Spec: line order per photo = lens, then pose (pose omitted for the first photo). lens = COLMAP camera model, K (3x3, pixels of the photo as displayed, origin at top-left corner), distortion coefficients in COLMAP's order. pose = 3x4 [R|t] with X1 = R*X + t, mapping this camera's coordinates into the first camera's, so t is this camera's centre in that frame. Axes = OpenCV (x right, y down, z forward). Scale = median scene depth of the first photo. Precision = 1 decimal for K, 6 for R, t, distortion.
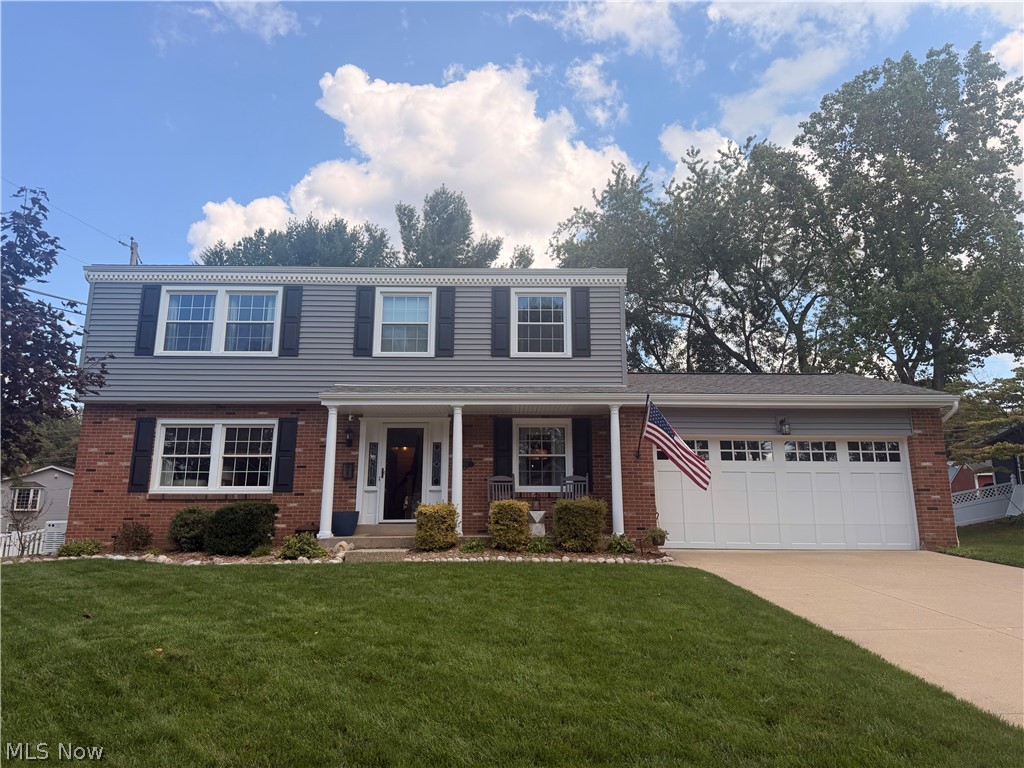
lens RADIAL K [[710.2, 0, 512.0], [0, 710.2, 384.0], [0, 0, 1]] dist [0.007516, -0.002681]
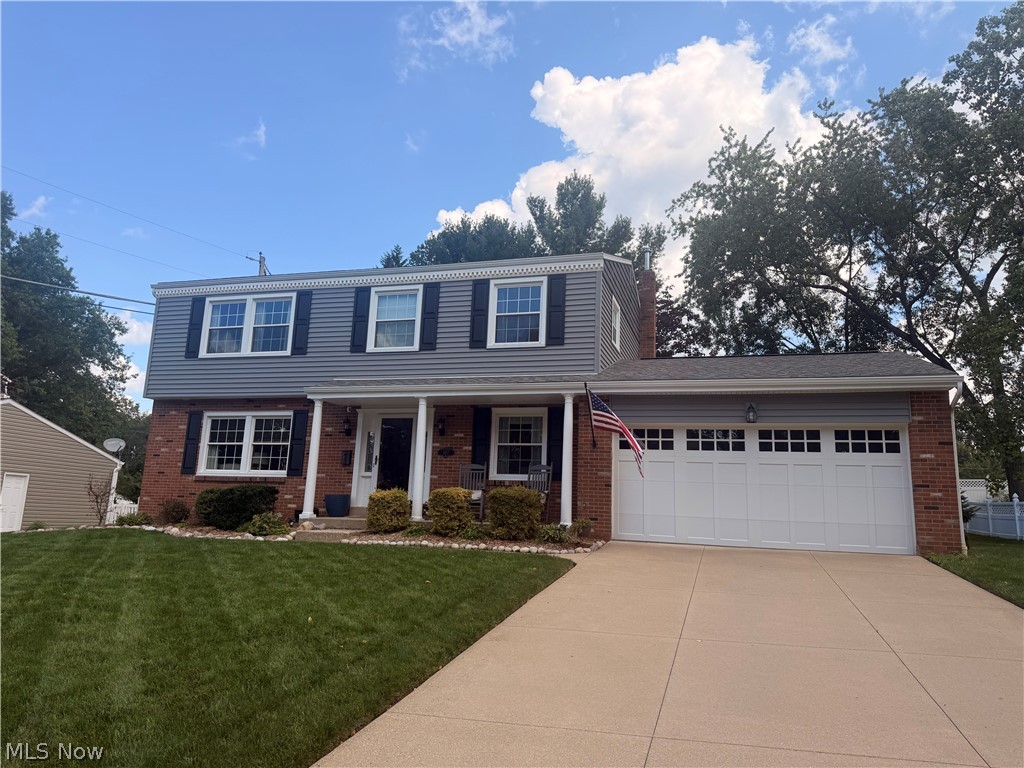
lens RADIAL K [[710.2, 0, 512.0], [0, 710.2, 384.0], [0, 0, 1]] dist [0.007516, -0.002681]
pose [[0.954967, -0.021592, -0.295925, 0.333698], [0.027756, 0.999476, 0.016644, -0.002323], [0.295410, -0.024108, 0.955066, 0.032470]]
